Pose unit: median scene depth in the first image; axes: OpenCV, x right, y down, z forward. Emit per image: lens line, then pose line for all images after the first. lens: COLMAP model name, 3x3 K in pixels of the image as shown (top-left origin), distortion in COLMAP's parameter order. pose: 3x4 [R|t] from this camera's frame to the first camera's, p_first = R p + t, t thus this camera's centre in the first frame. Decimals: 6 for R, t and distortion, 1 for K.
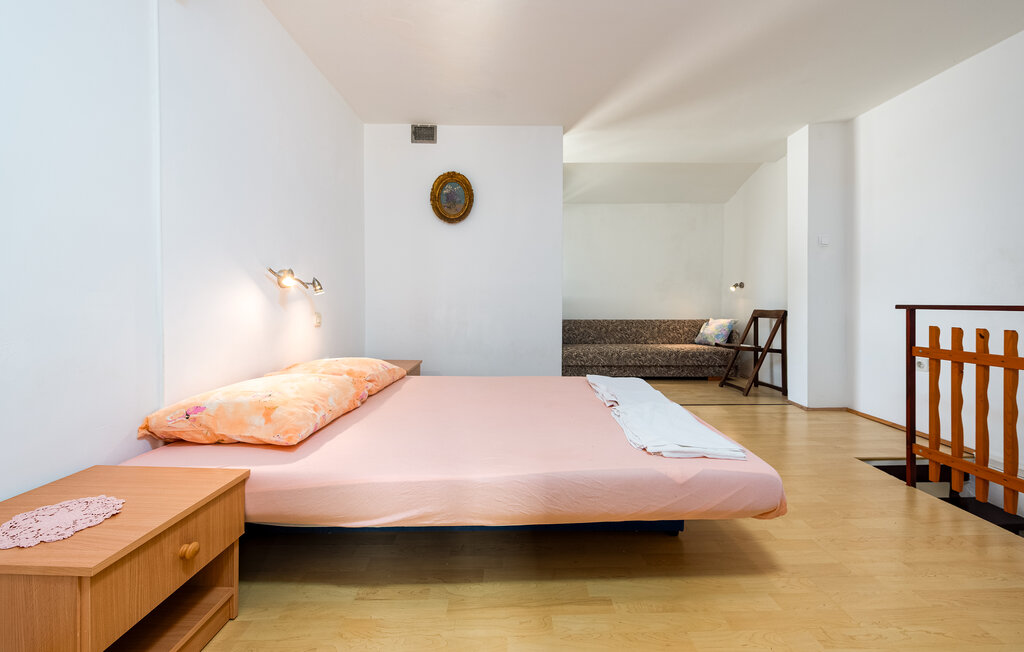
lens RADIAL K [[406.4, 0, 529.3], [0, 406.4, 304.1], [0, 0, 1]] dist [0.008506, -0.002069]
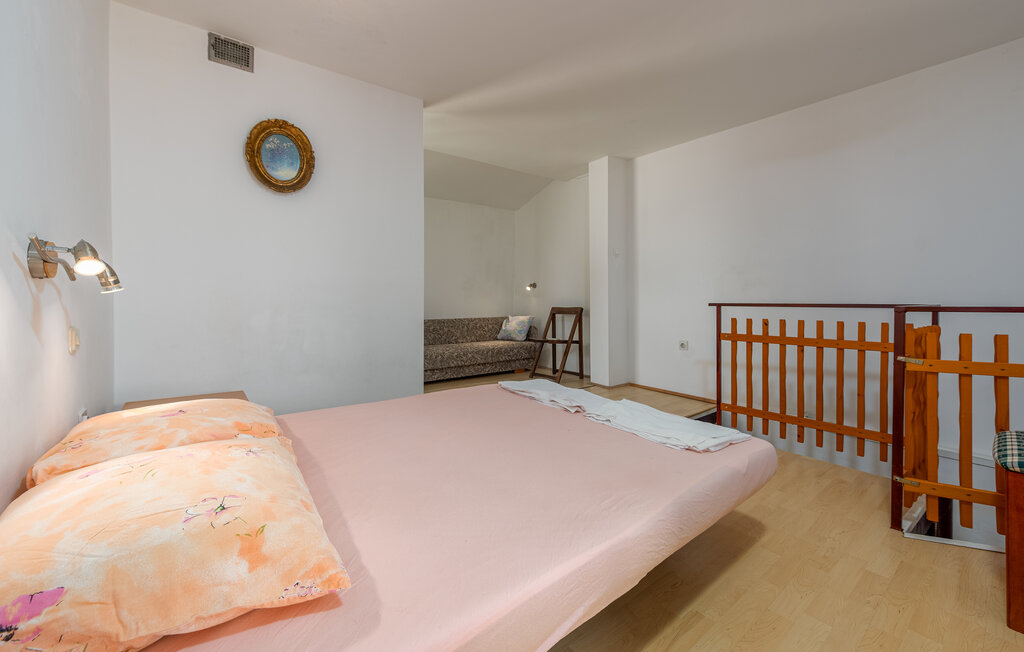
lens RADIAL K [[406.4, 0, 529.3], [0, 406.4, 304.1], [0, 0, 1]] dist [0.008506, -0.002069]
pose [[0.811822, -0.009924, 0.583821, -0.207674], [0.006828, 0.999949, 0.007502, -0.004980], [-0.583865, -0.002104, 0.811848, 0.134973]]
